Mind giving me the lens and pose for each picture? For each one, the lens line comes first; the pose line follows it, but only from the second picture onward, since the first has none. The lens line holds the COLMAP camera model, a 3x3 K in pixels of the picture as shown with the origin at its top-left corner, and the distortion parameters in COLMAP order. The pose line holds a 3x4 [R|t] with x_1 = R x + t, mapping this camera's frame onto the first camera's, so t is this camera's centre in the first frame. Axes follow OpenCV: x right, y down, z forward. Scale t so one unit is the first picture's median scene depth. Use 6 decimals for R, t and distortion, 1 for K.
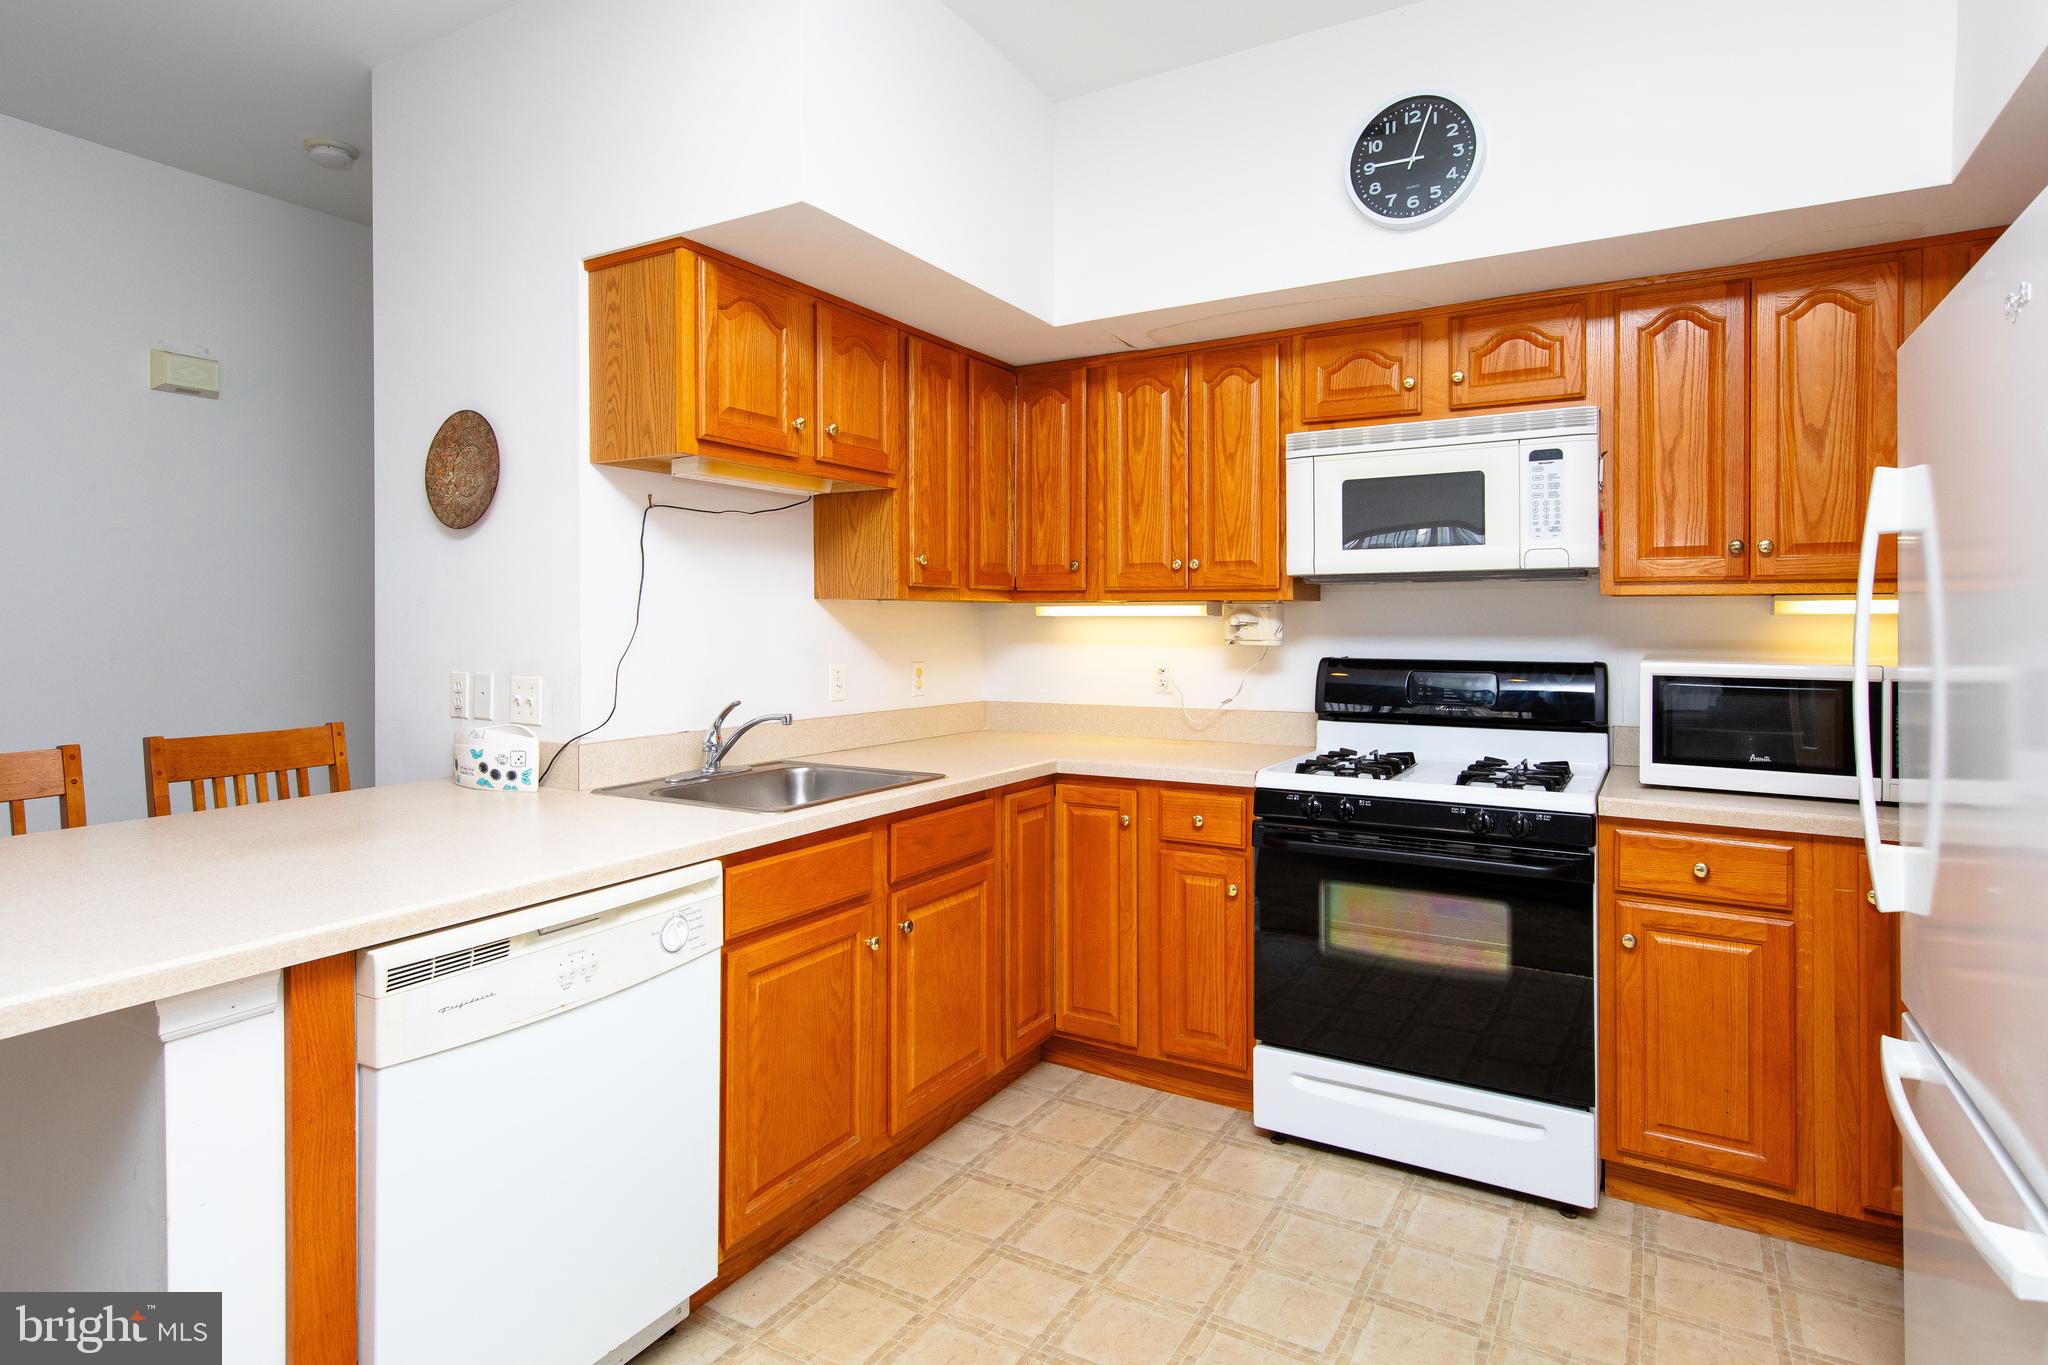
lens RADIAL K [[1052.9, 0, 1025.7], [0, 1052.9, 625.6], [0, 0, 1]] dist [0.002697, 0.000895]
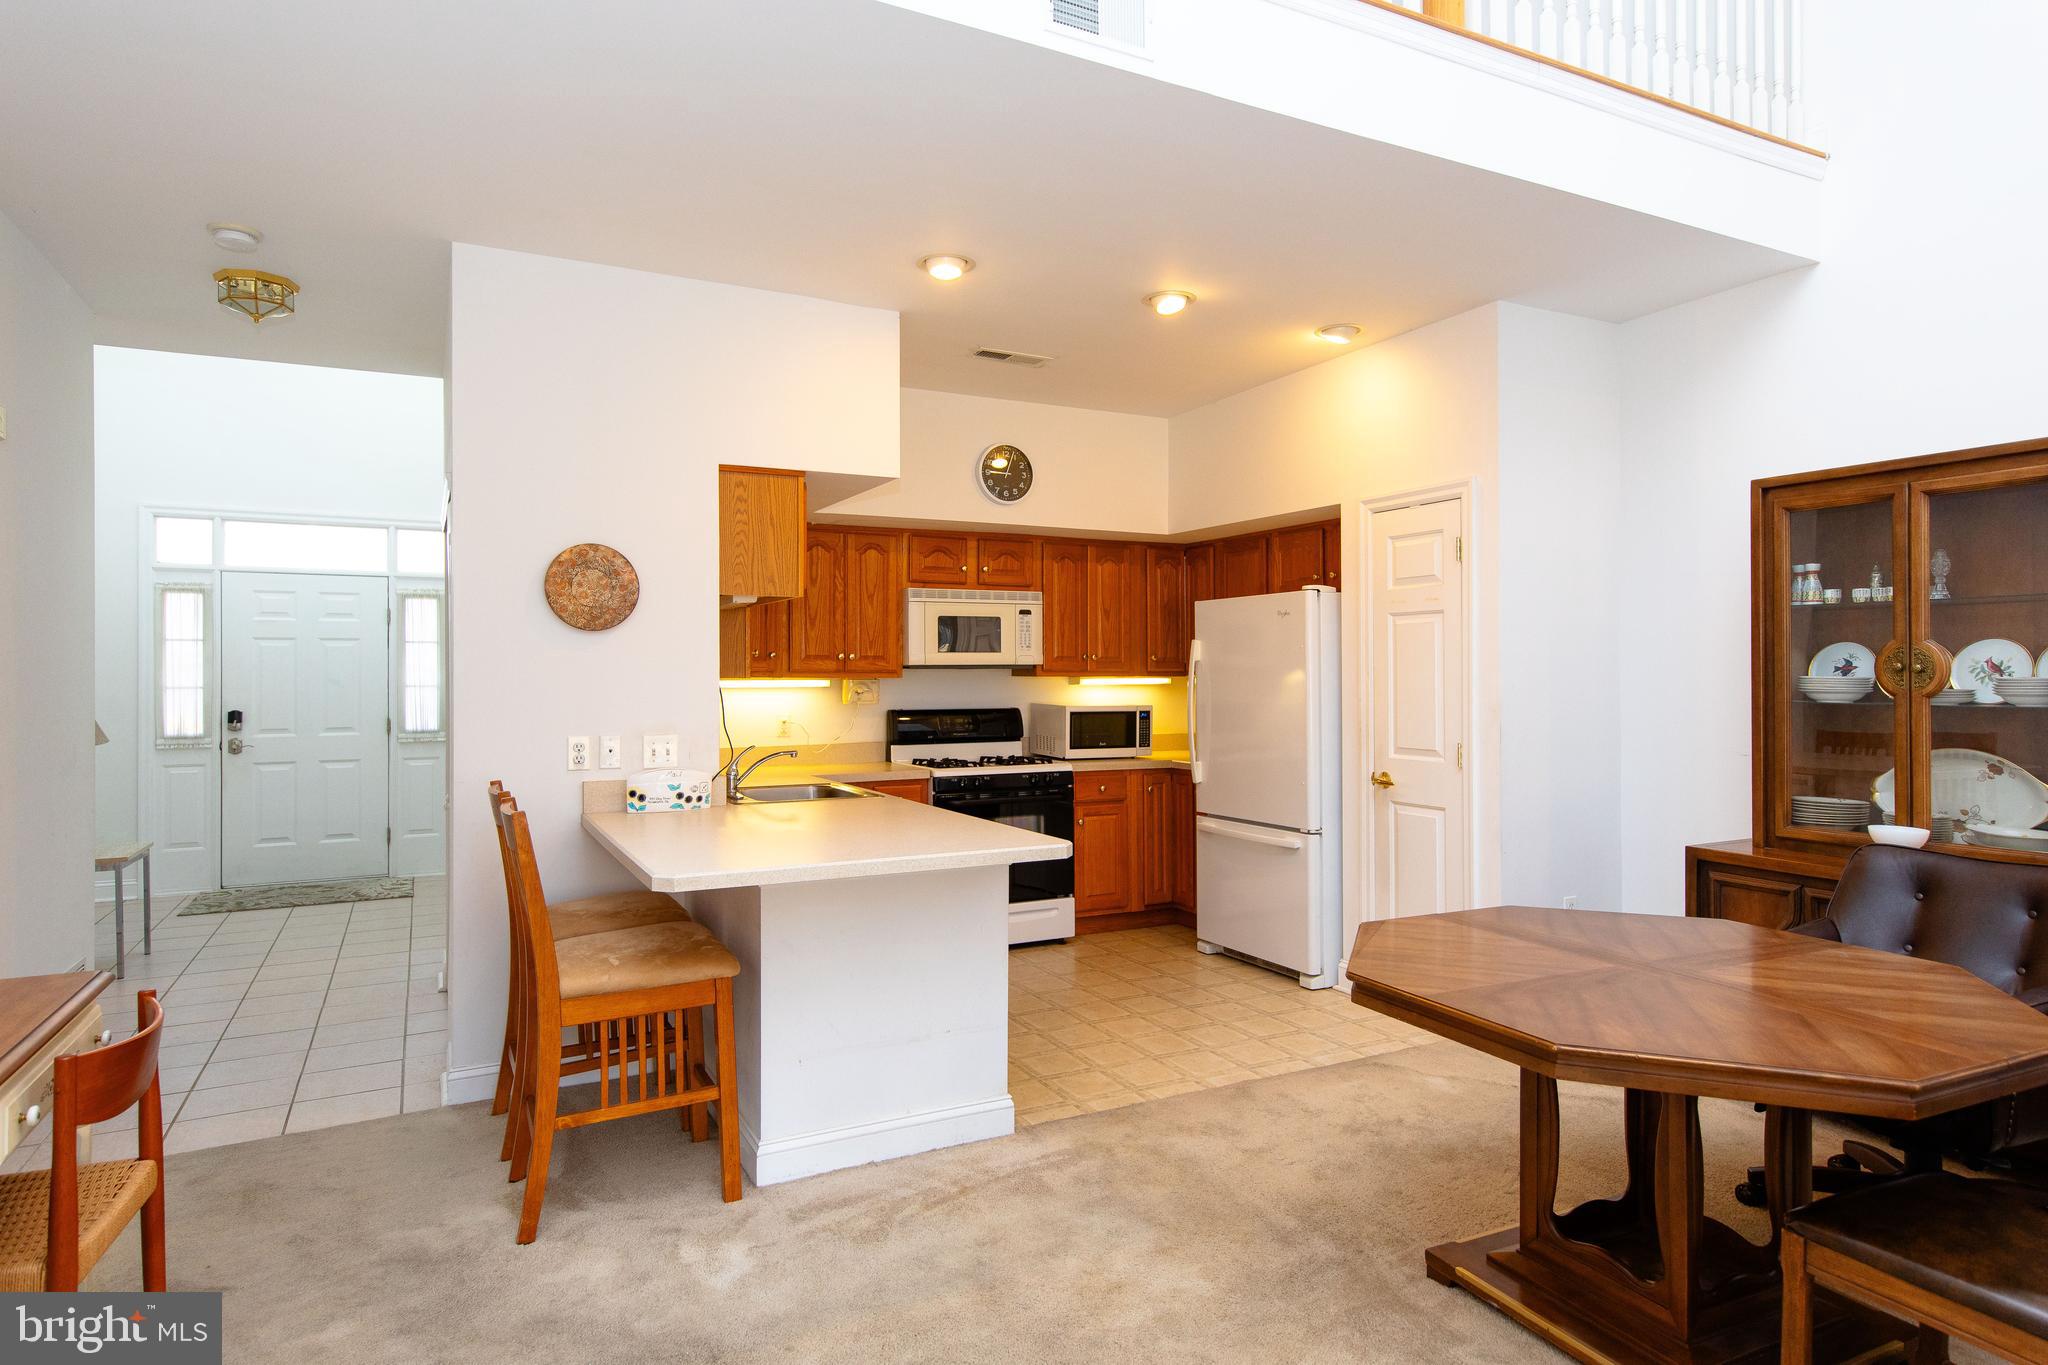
lens RADIAL K [[1292.1, 0, 853.2], [0, 1292.1, 678.2], [0, 0, 1]] dist [0.001512, 0.000150]
pose [[0.591394, -0.005994, 0.806361, -1.855647], [0.007815, 0.999968, 0.001701, -0.033476], [-0.806345, 0.005296, 0.591422, -0.285129]]
